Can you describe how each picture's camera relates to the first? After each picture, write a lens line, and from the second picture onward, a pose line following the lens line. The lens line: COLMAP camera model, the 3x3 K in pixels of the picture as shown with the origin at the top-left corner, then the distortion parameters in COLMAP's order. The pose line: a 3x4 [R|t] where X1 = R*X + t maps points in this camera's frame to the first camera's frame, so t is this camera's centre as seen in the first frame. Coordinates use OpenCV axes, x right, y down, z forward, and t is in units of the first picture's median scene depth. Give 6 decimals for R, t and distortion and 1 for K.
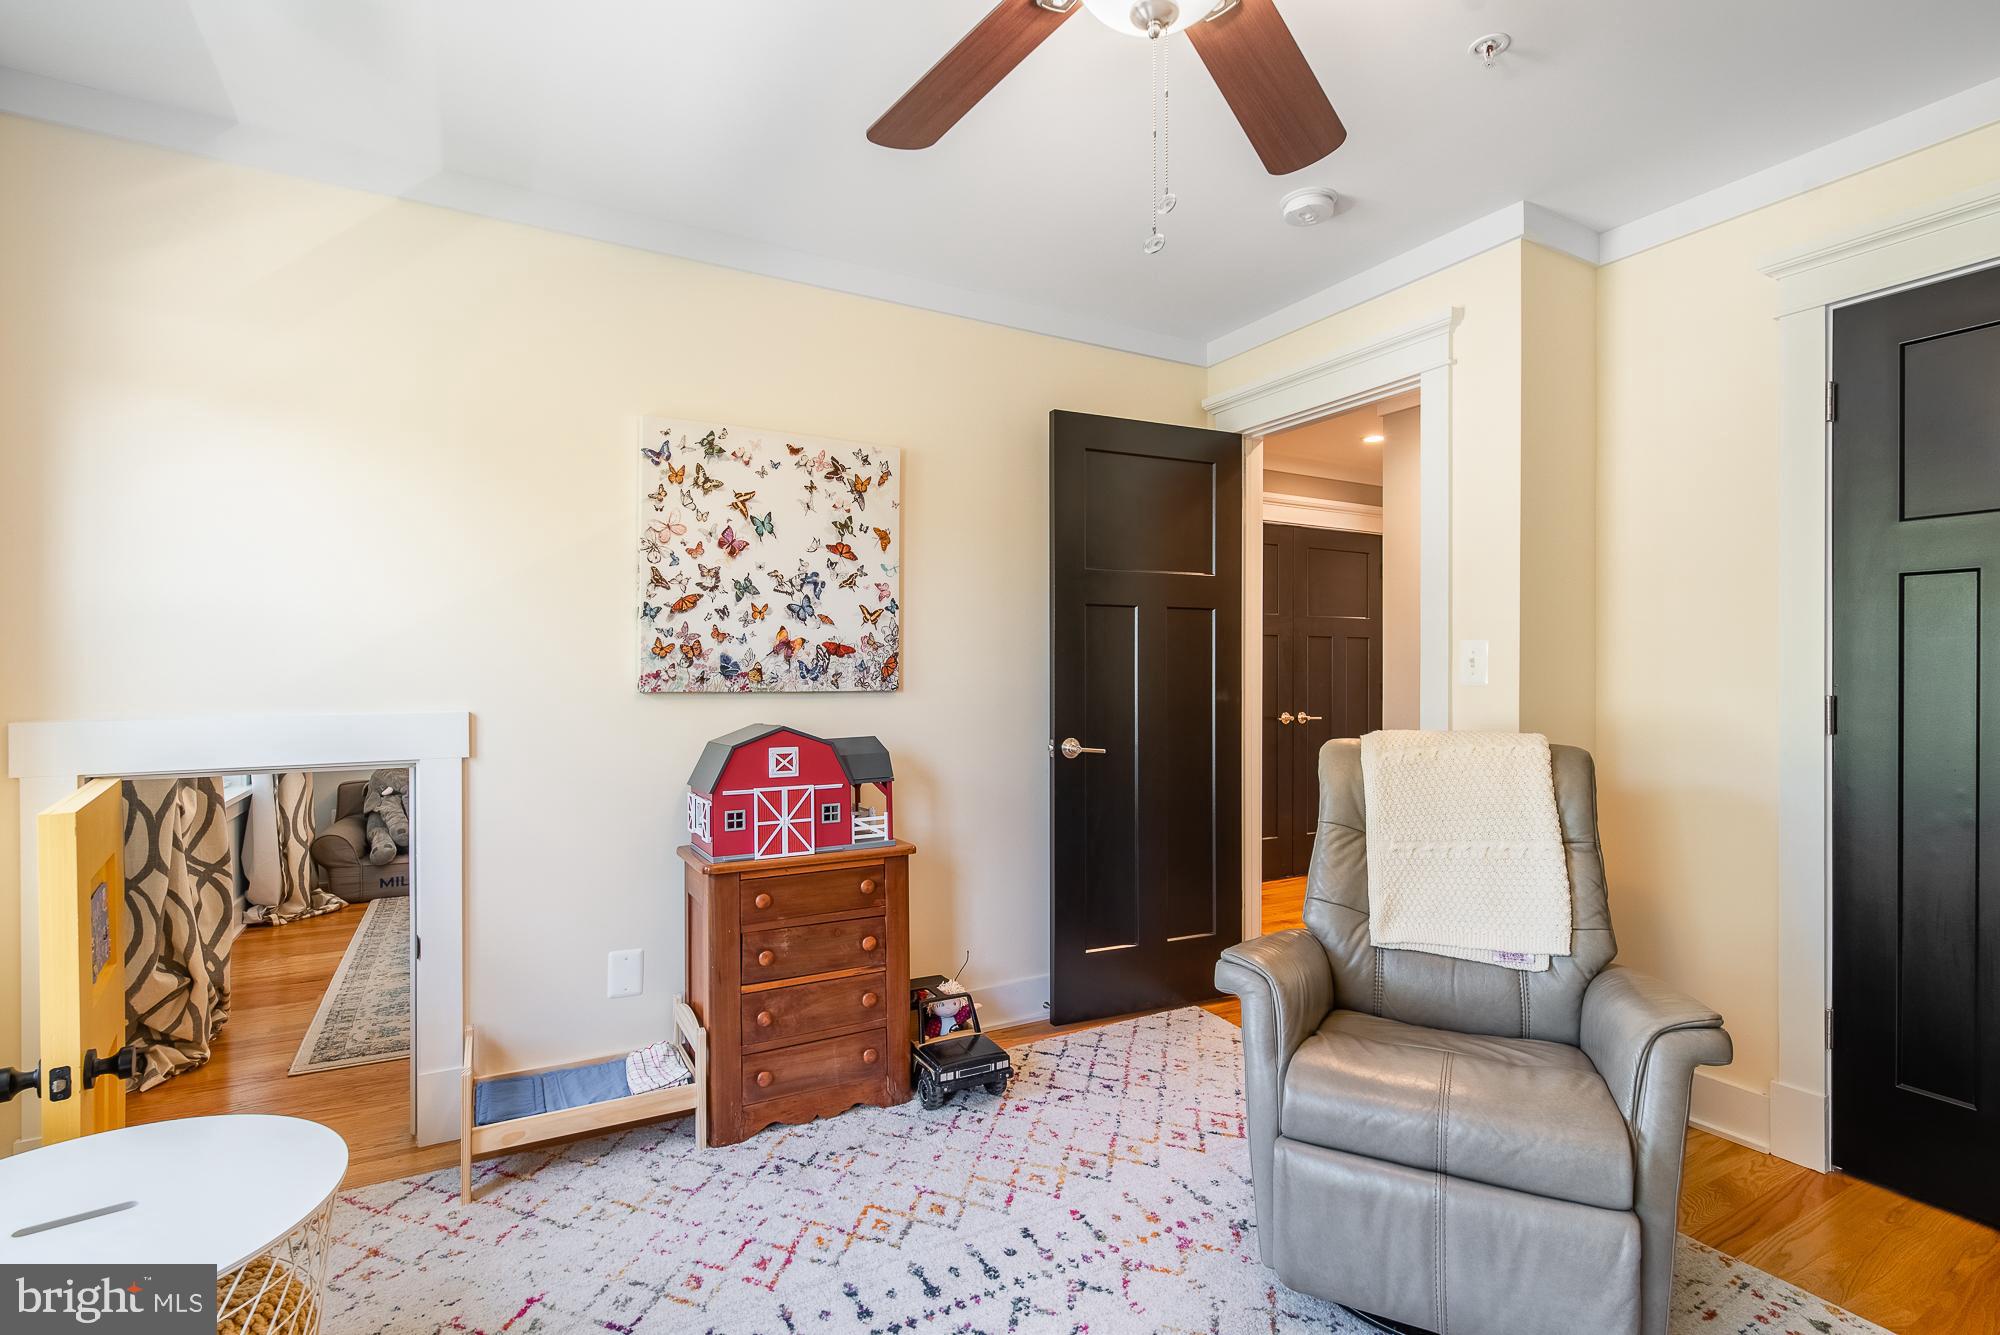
lens RADIAL K [[924.3, 0, 999.1], [0, 924.3, 672.8], [0, 0, 1]] dist [0.000949, -0.001044]
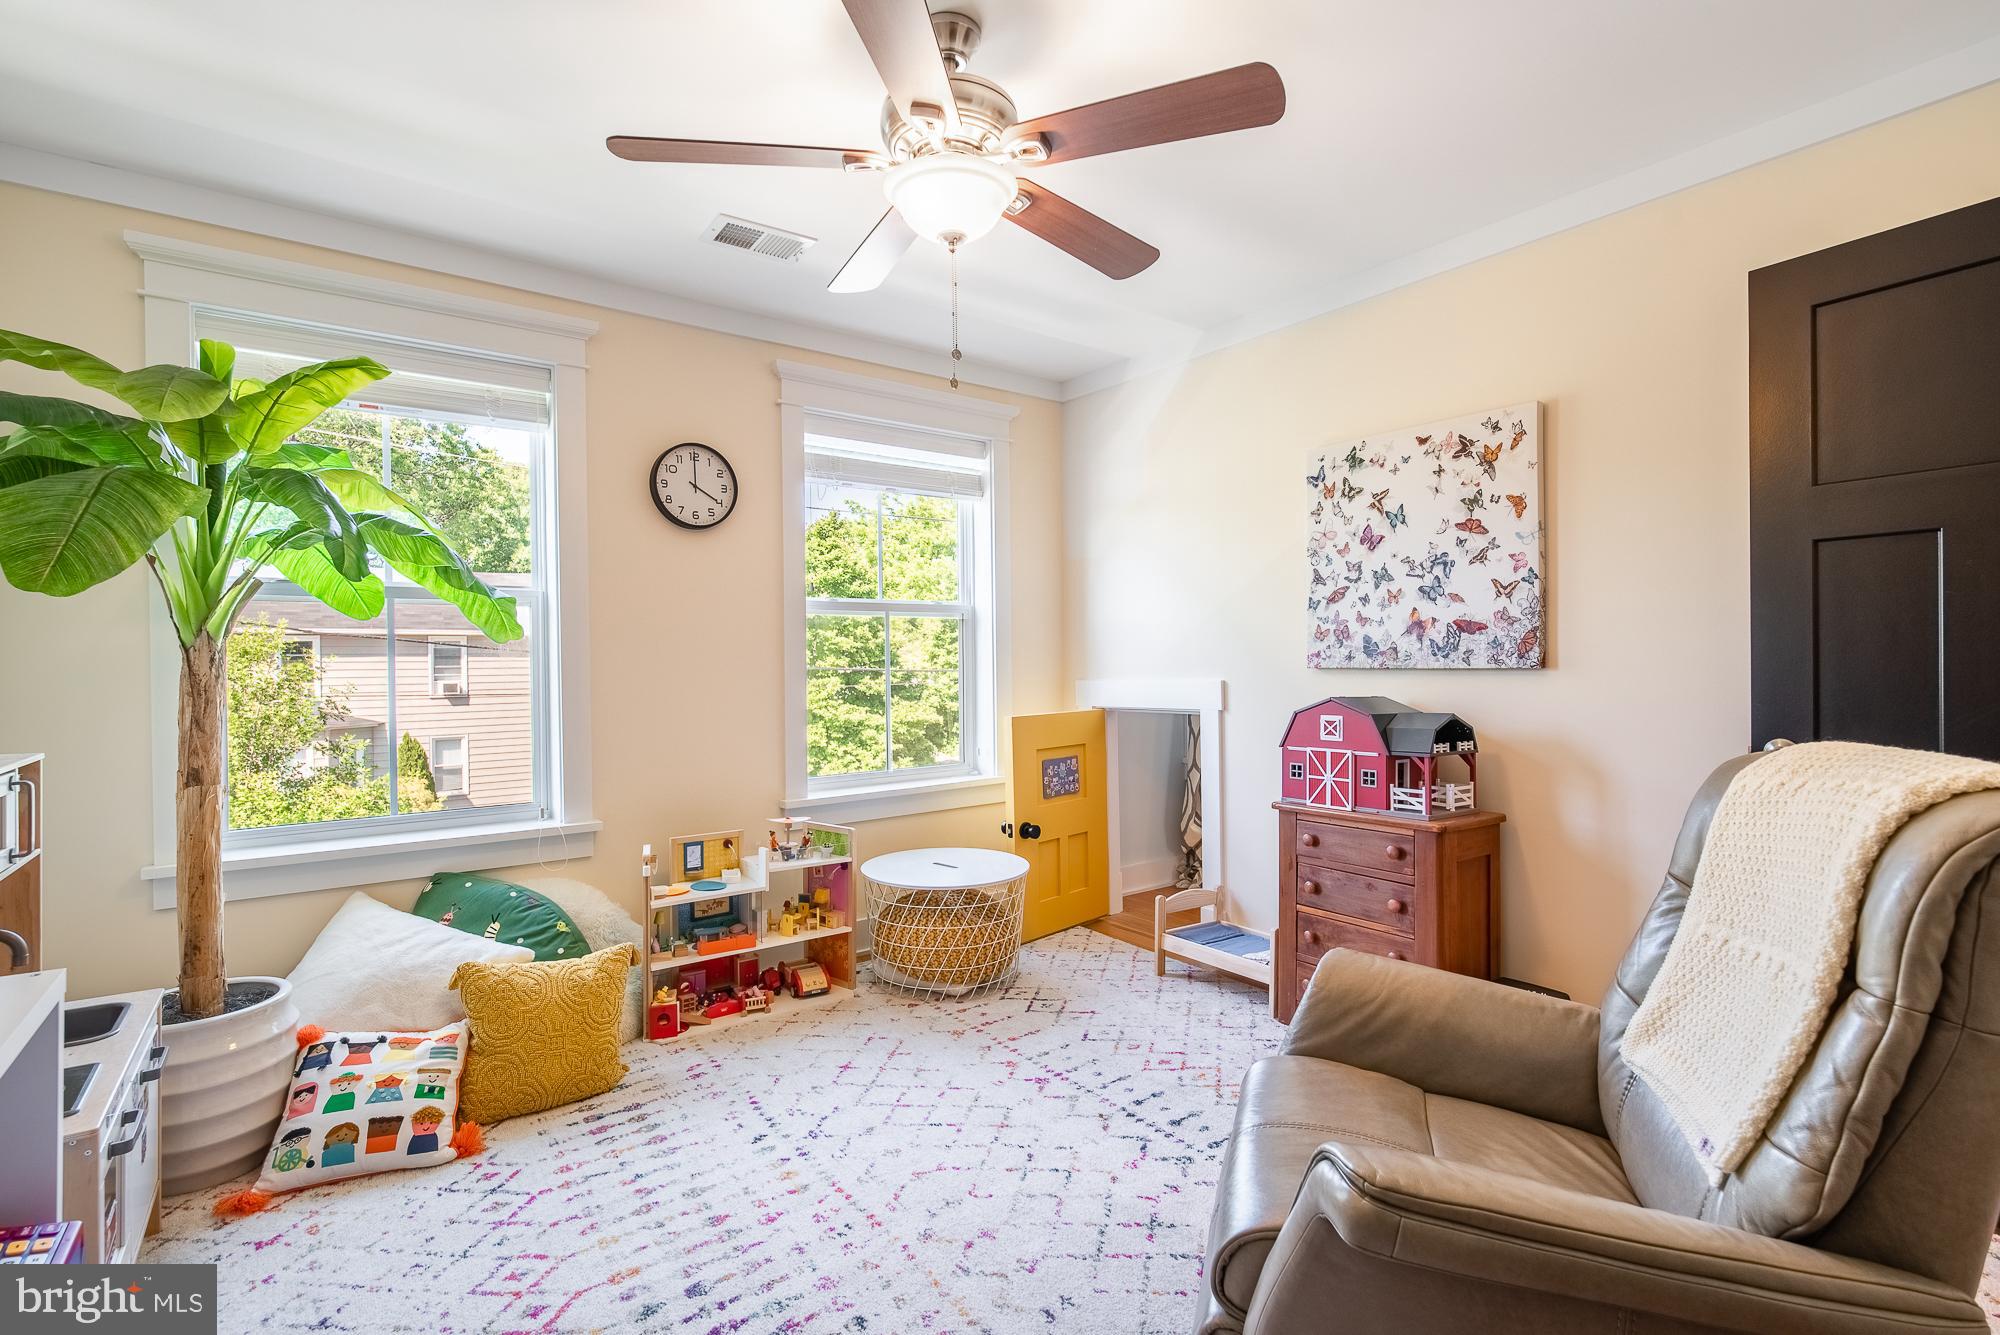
lens RADIAL K [[924.3, 0, 999.1], [0, 924.3, 672.8], [0, 0, 1]] dist [0.000949, -0.001044]
pose [[0.142966, 0.008622, -0.989690, 0.776887], [0.012416, 0.999868, 0.010504, 0.008270], [0.989650, -0.013790, 0.142840, 0.374310]]
